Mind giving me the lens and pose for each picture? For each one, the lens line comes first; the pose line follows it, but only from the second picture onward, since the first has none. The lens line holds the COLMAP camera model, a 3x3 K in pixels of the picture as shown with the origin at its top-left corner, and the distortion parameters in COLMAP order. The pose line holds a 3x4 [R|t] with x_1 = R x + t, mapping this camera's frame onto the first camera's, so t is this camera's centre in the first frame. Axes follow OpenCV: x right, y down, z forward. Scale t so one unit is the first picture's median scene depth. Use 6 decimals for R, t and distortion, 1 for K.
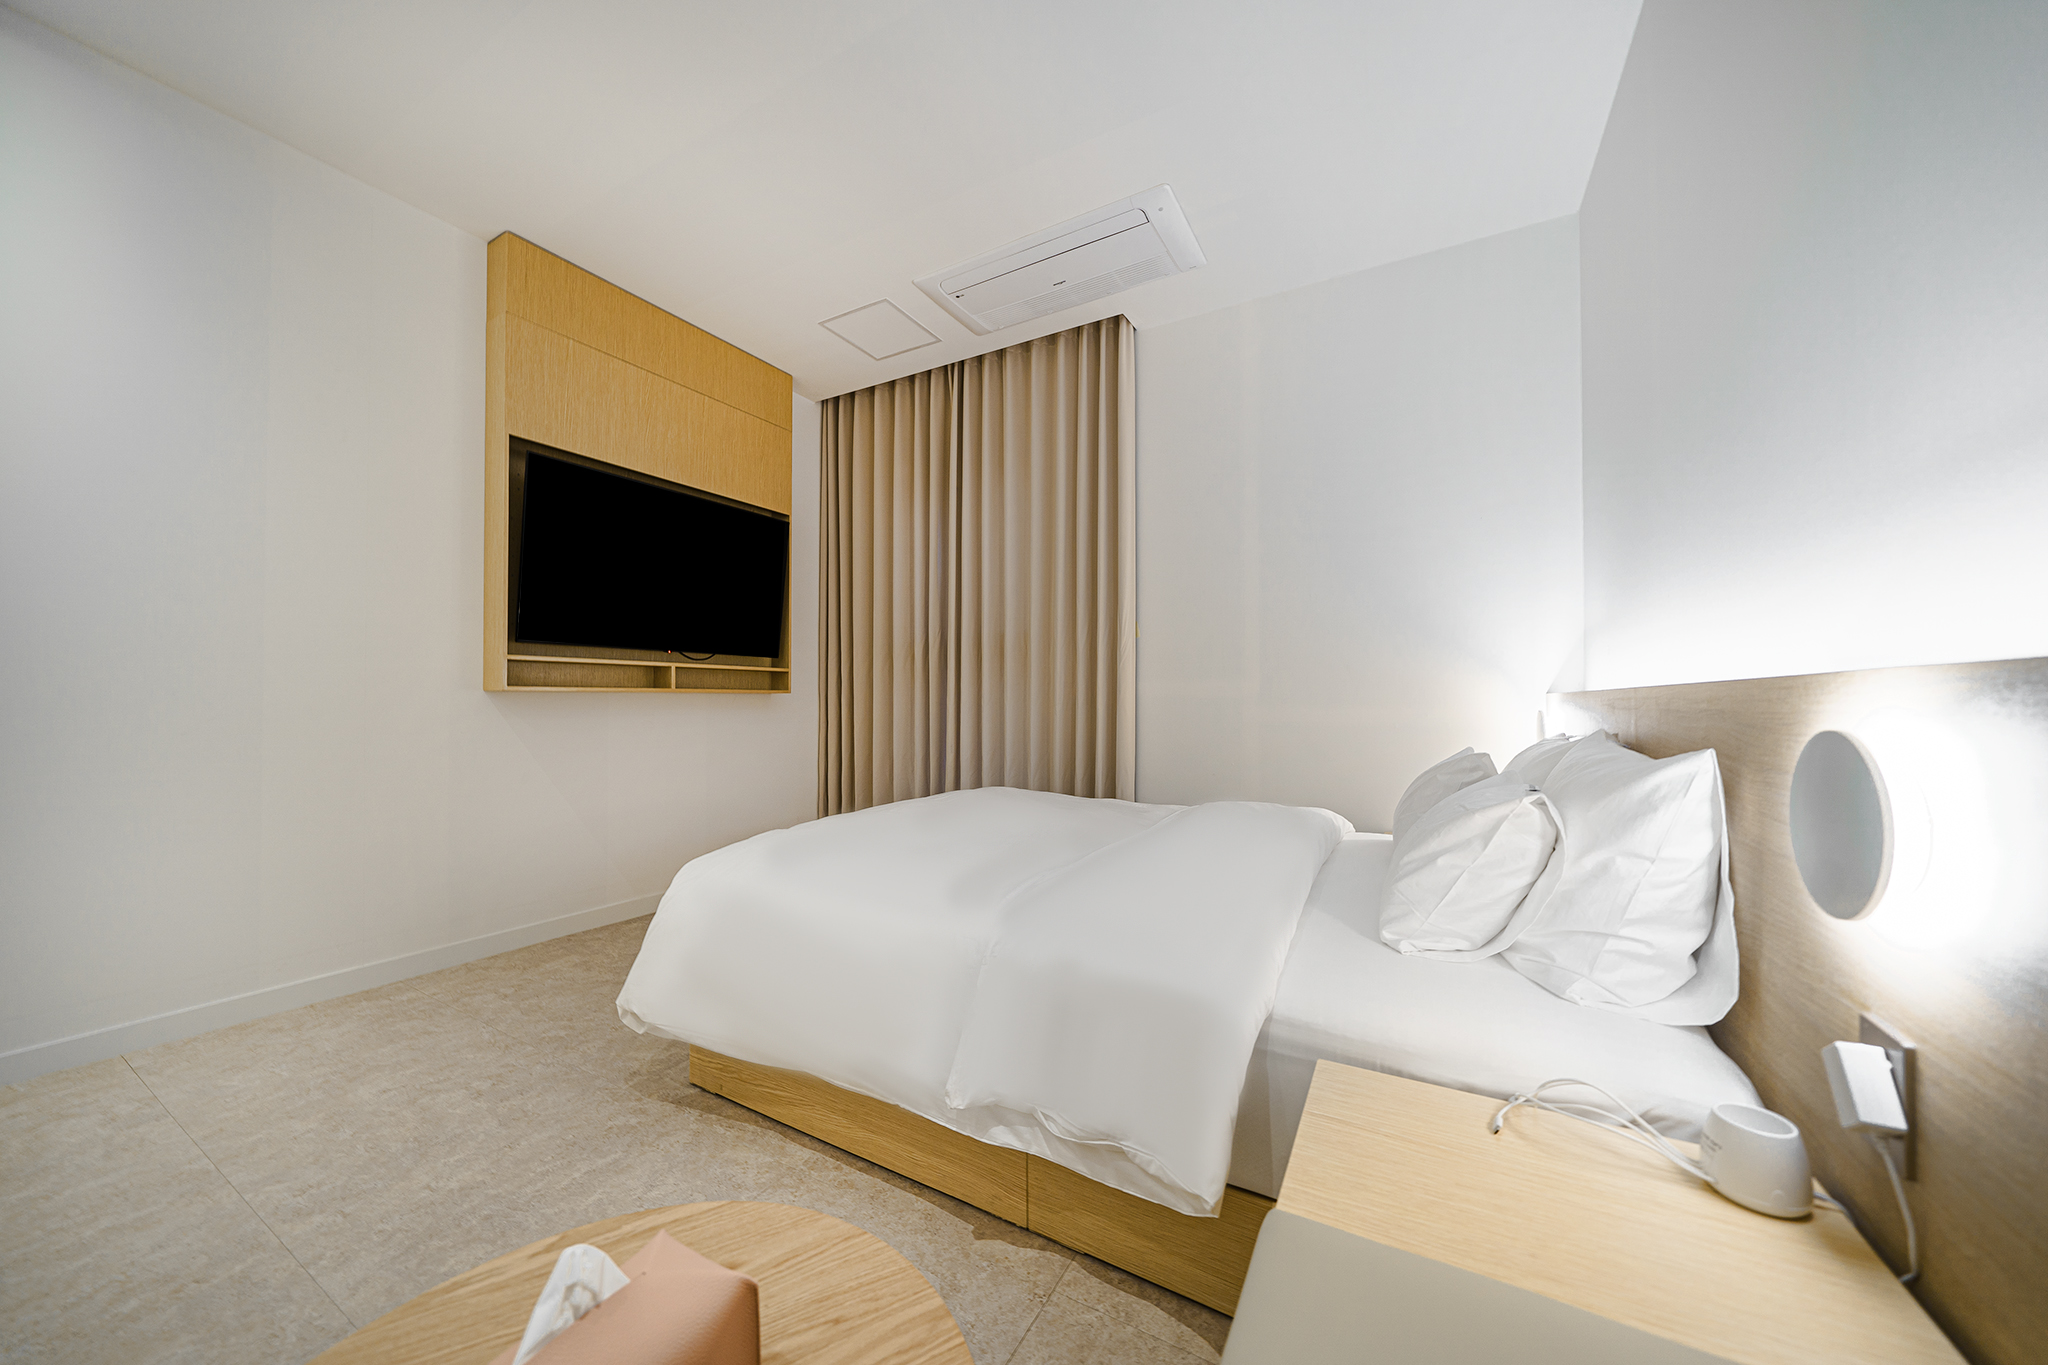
lens RADIAL K [[702.7, 0, 1023.8], [0, 702.7, 695.0], [0, 0, 1]] dist [-0.001612, -0.000141]
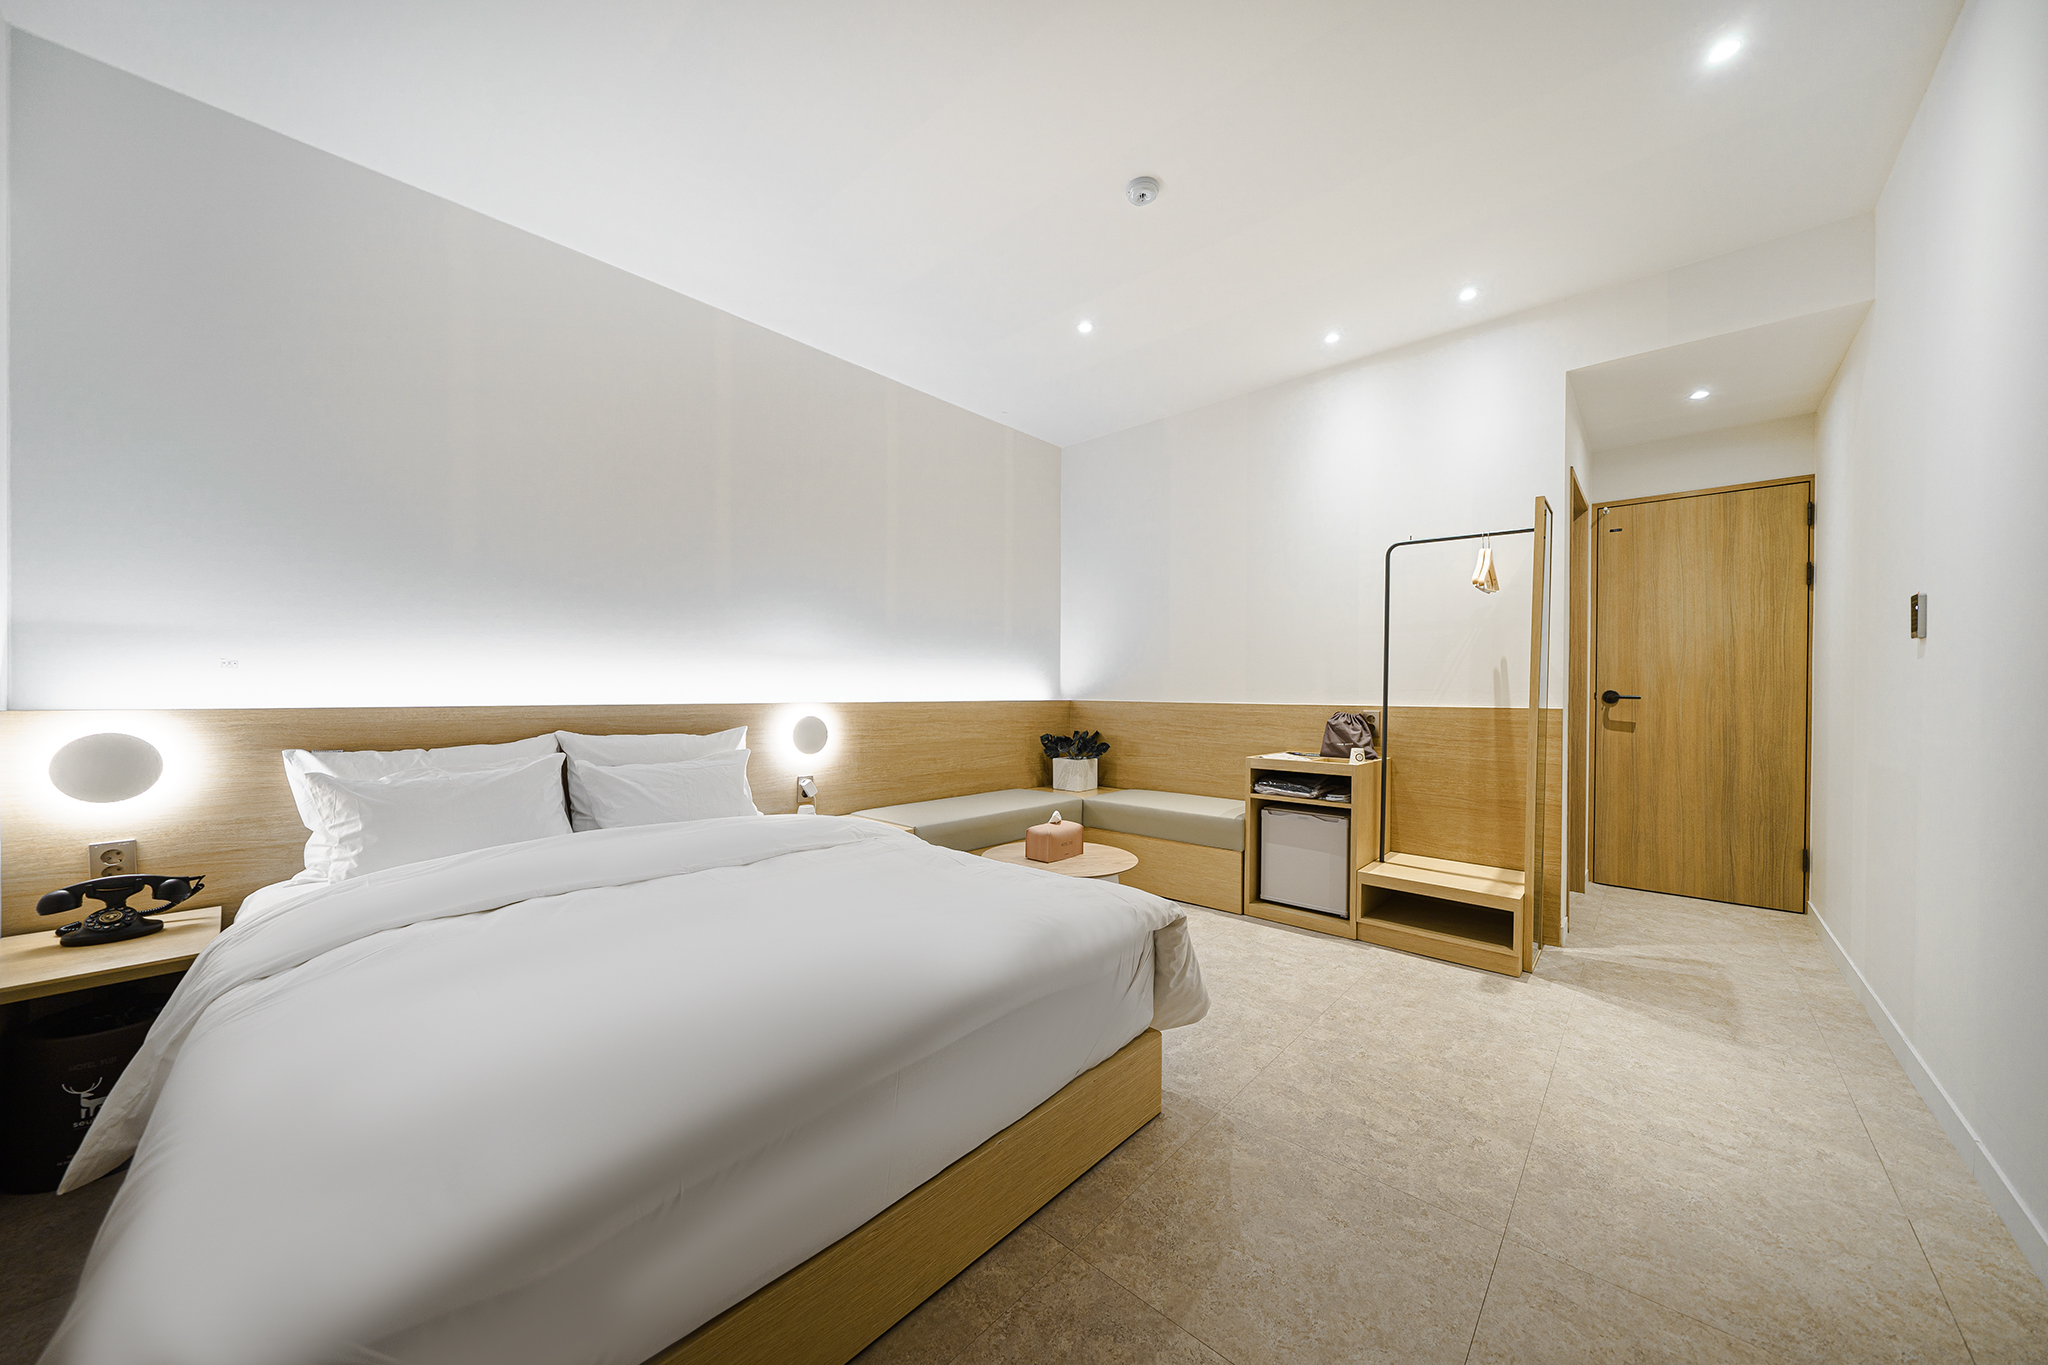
lens RADIAL K [[702.7, 0, 1023.8], [0, 702.7, 695.0], [0, 0, 1]] dist [-0.001612, -0.000141]
pose [[-0.974522, -0.006353, 0.224204, -0.544946], [-0.007896, 0.999951, -0.005986, -0.030365], [-0.224155, -0.007604, -0.974524, 2.167358]]
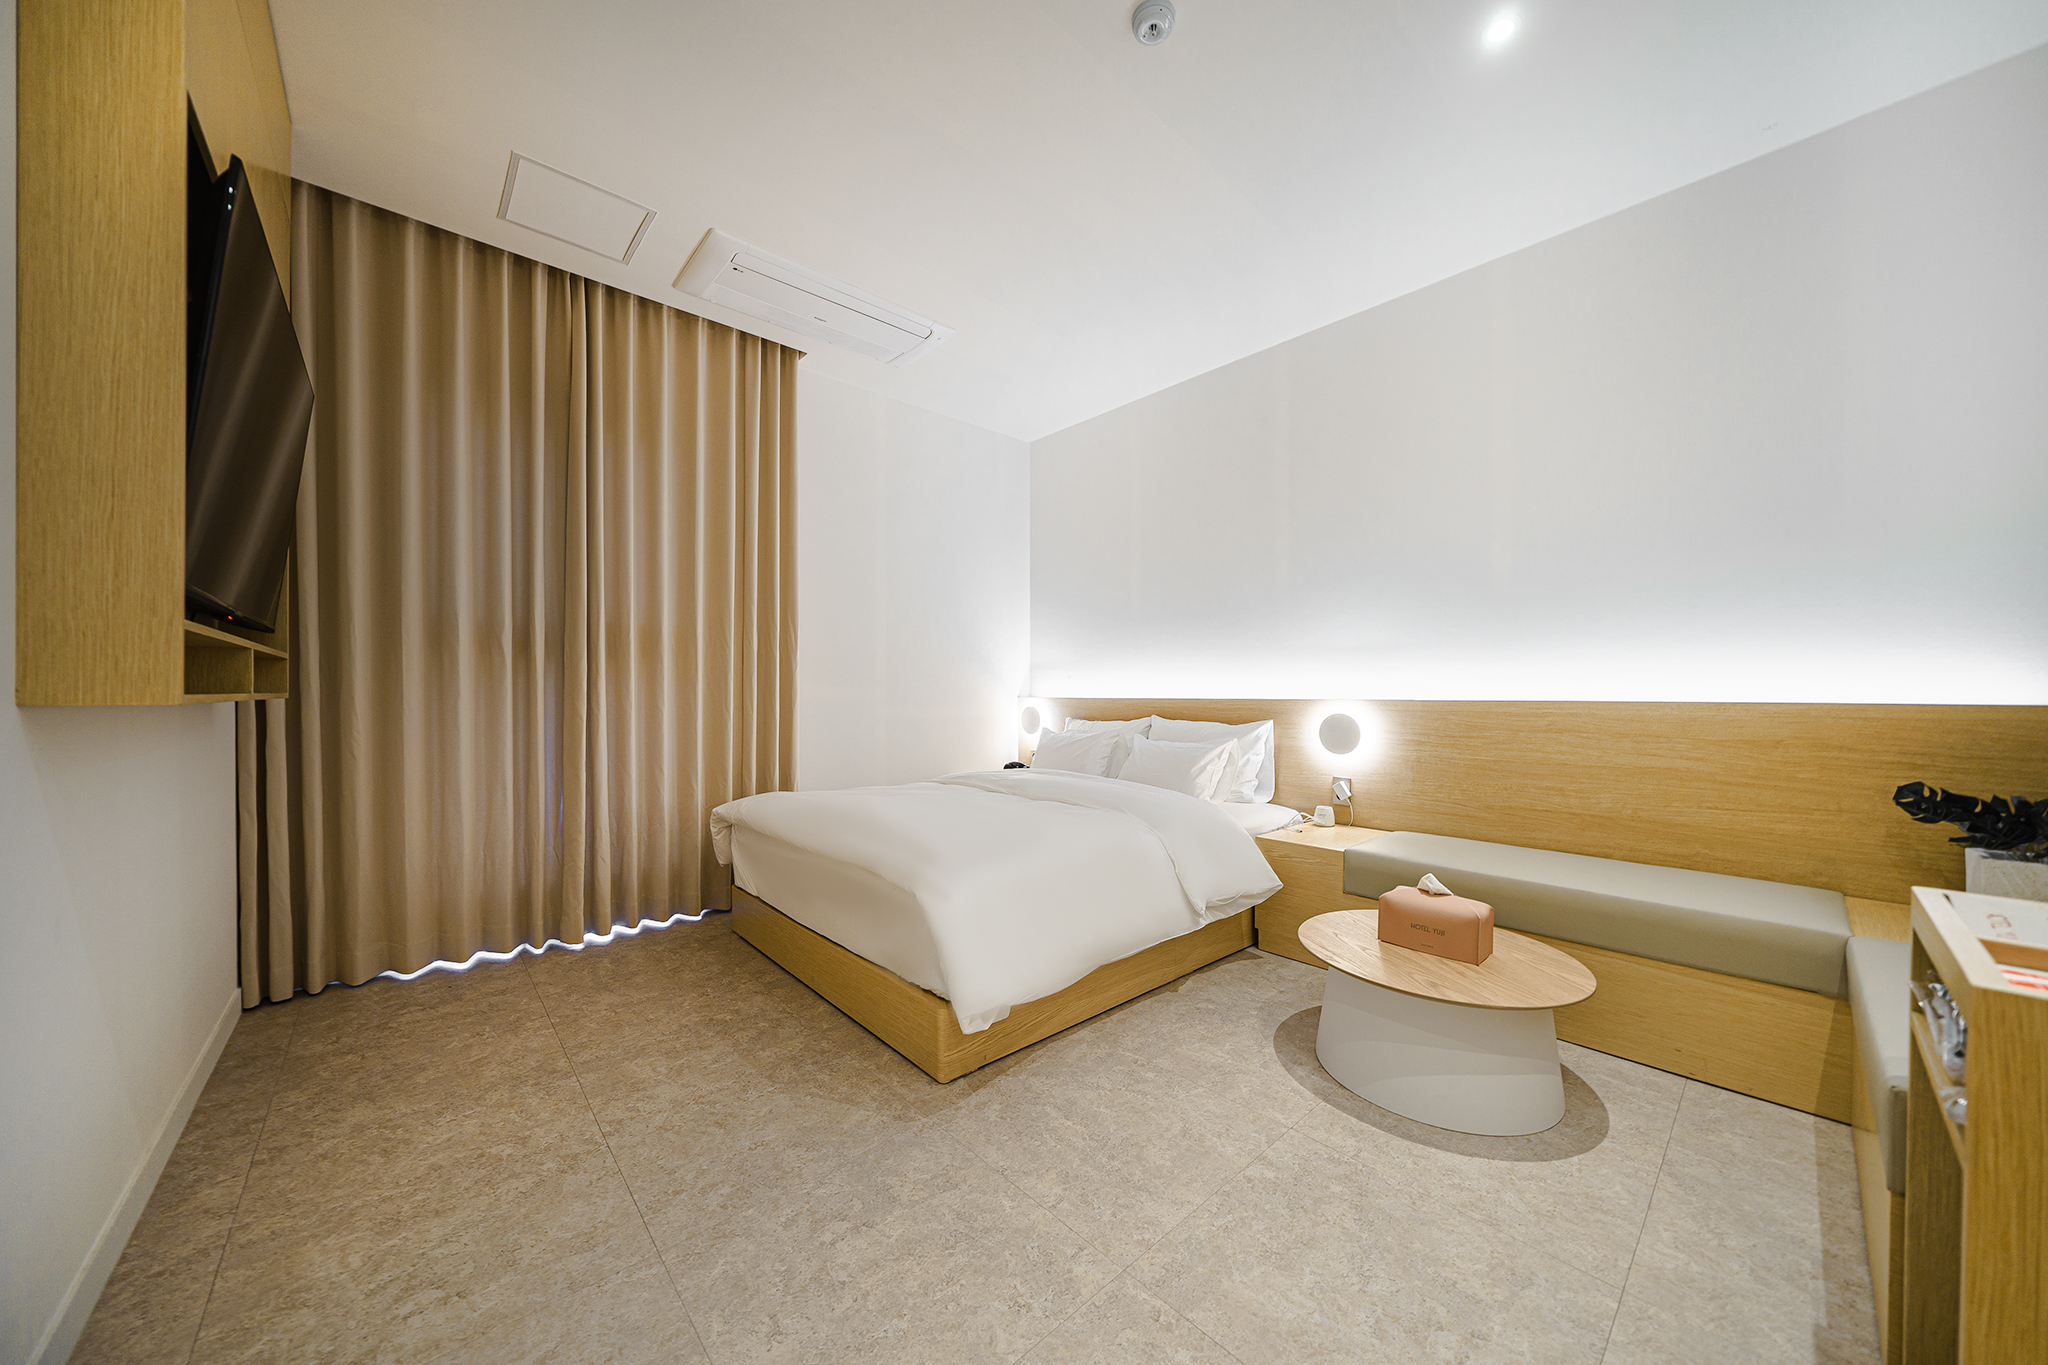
lens RADIAL K [[693.9, 0, 1023.5], [0, 693.9, 697.7], [0, 0, 1]] dist [0.000409, -0.000038]
pose [[0.315486, -0.006376, 0.948909, -1.511218], [-0.010418, 0.999894, 0.010182, -0.031348], [-0.948873, -0.013098, 0.315386, 0.616904]]
